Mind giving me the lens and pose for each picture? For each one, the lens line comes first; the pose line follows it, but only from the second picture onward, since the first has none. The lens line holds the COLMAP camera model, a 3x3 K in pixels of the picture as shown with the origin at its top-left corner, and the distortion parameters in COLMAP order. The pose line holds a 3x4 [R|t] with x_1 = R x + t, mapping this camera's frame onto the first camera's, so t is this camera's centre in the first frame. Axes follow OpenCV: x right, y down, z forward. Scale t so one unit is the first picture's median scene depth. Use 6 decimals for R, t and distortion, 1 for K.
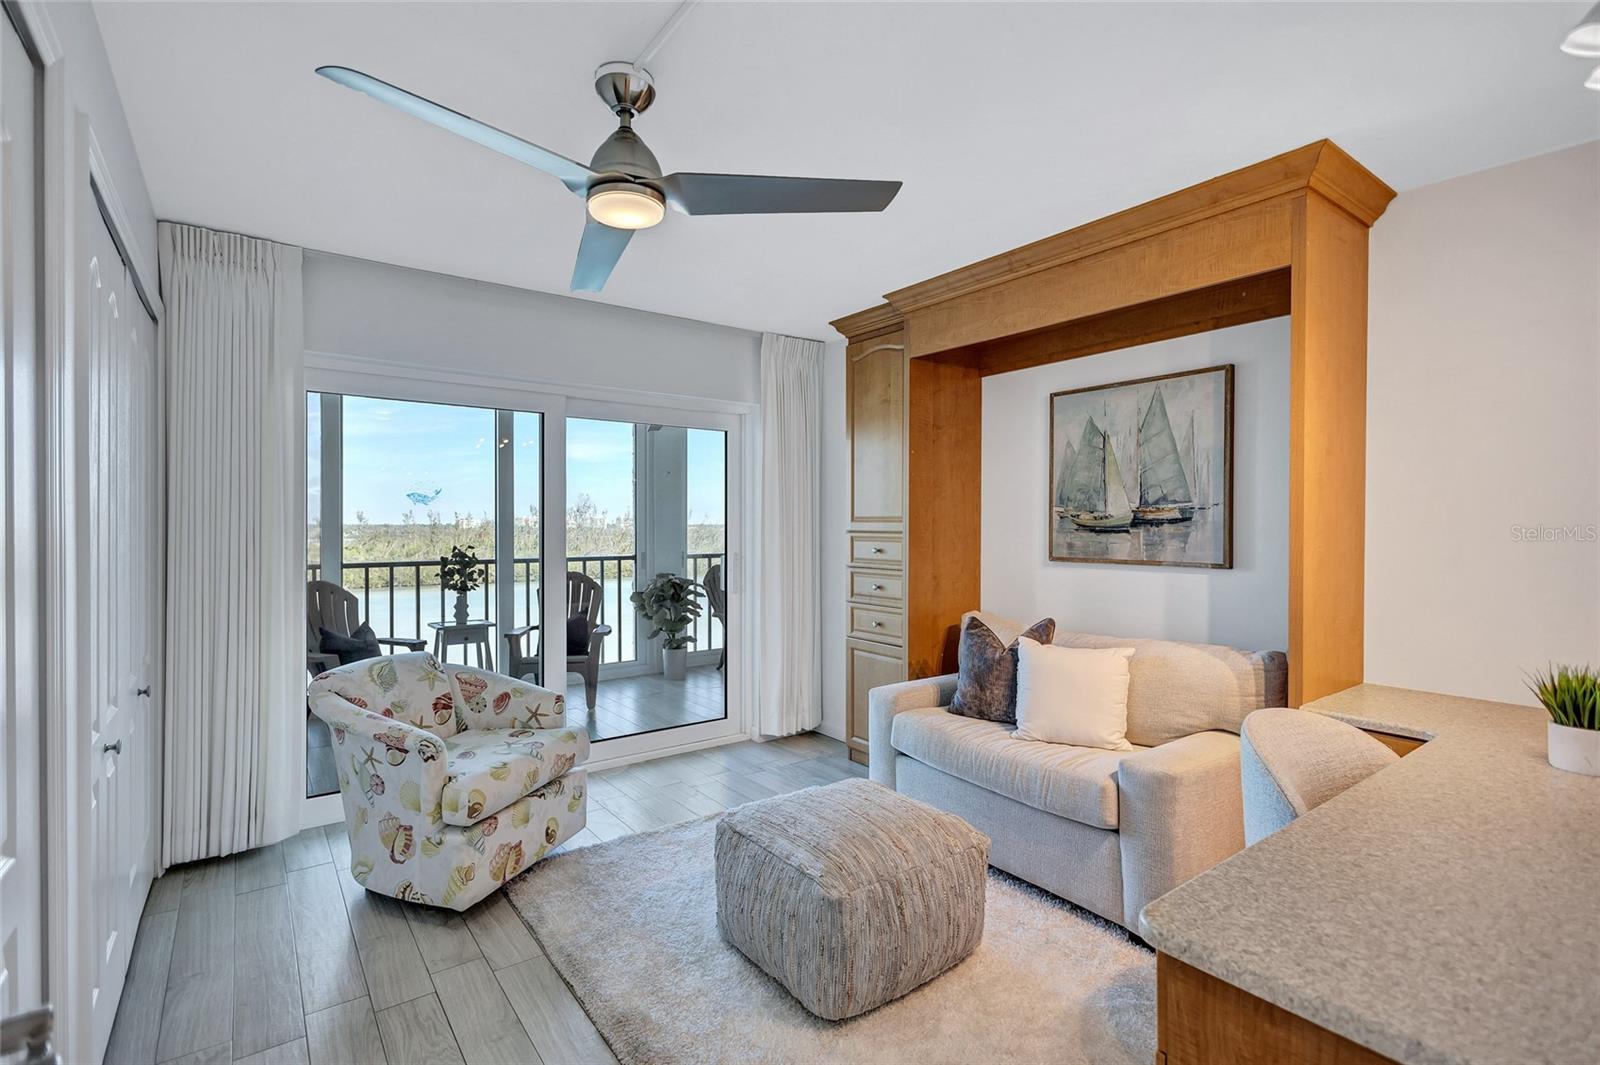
lens RADIAL K [[731.6, 0, 807.3], [0, 731.6, 523.2], [0, 0, 1]] dist [0.007318, -0.002180]
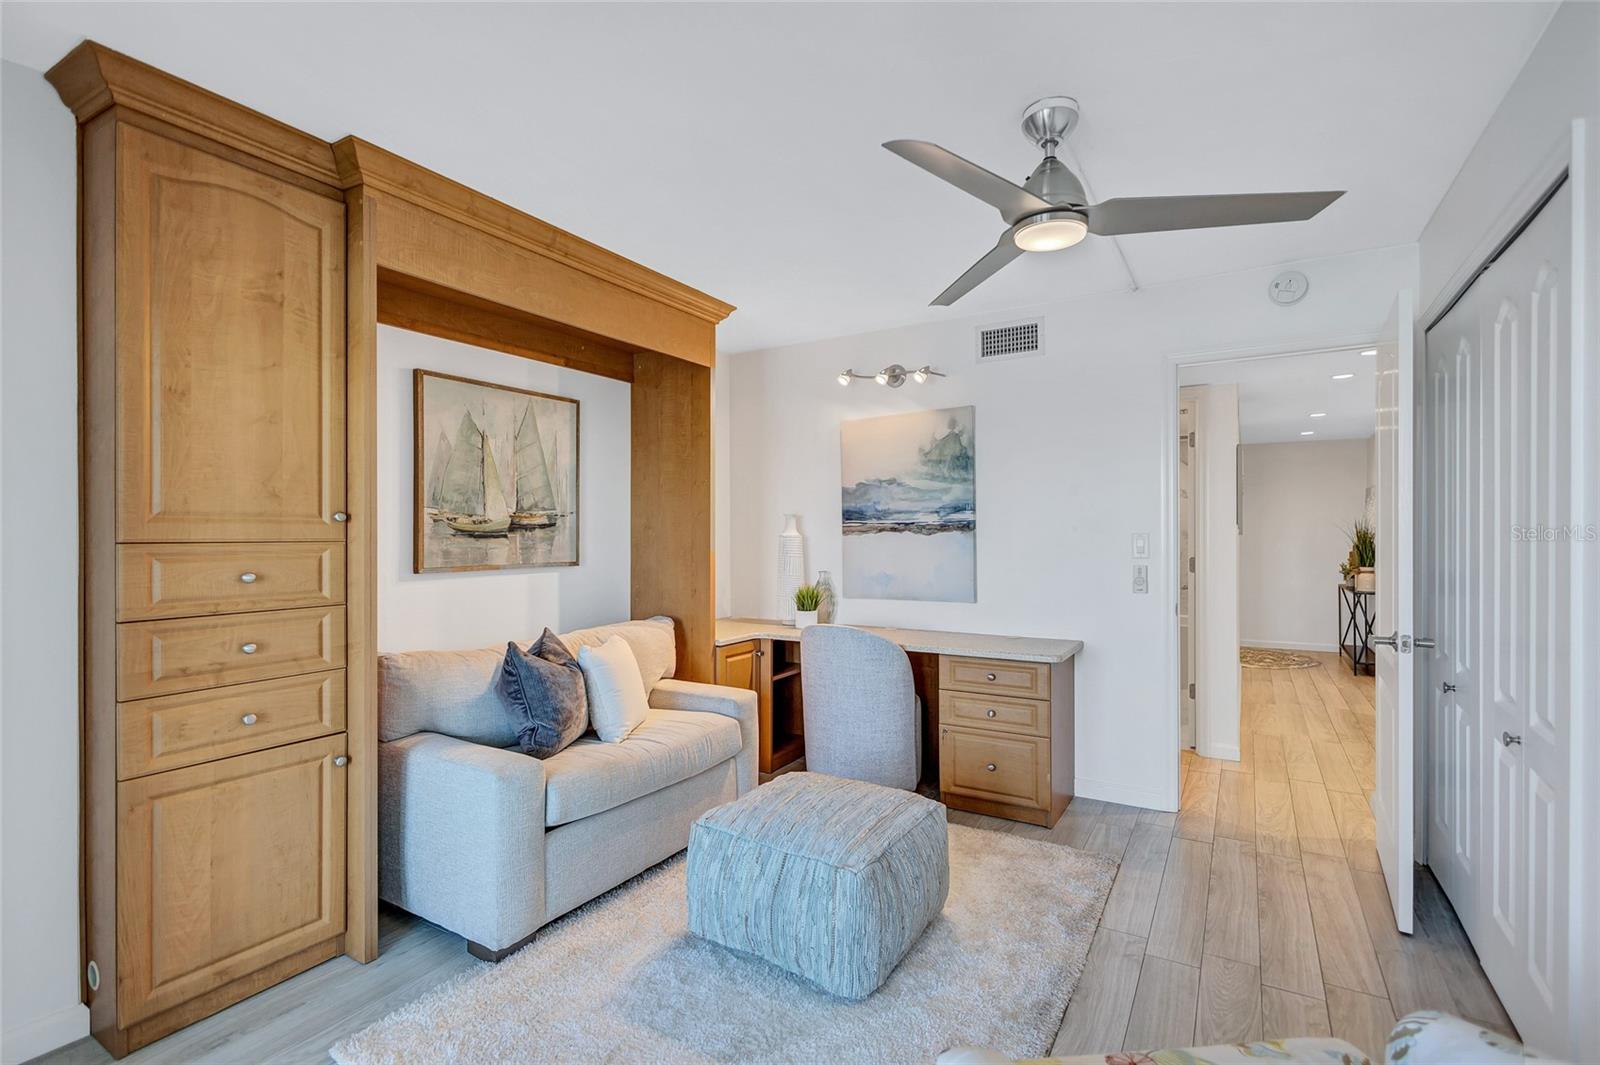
lens RADIAL K [[731.6, 0, 806.1], [0, 731.6, 533.6], [0, 0, 1]] dist [0.007318, -0.002180]
pose [[-0.367878, 0.004663, 0.929862, -0.644637], [0.006072, 0.999978, -0.002612, 0.012909], [-0.929854, 0.004685, -0.367899, 0.987008]]
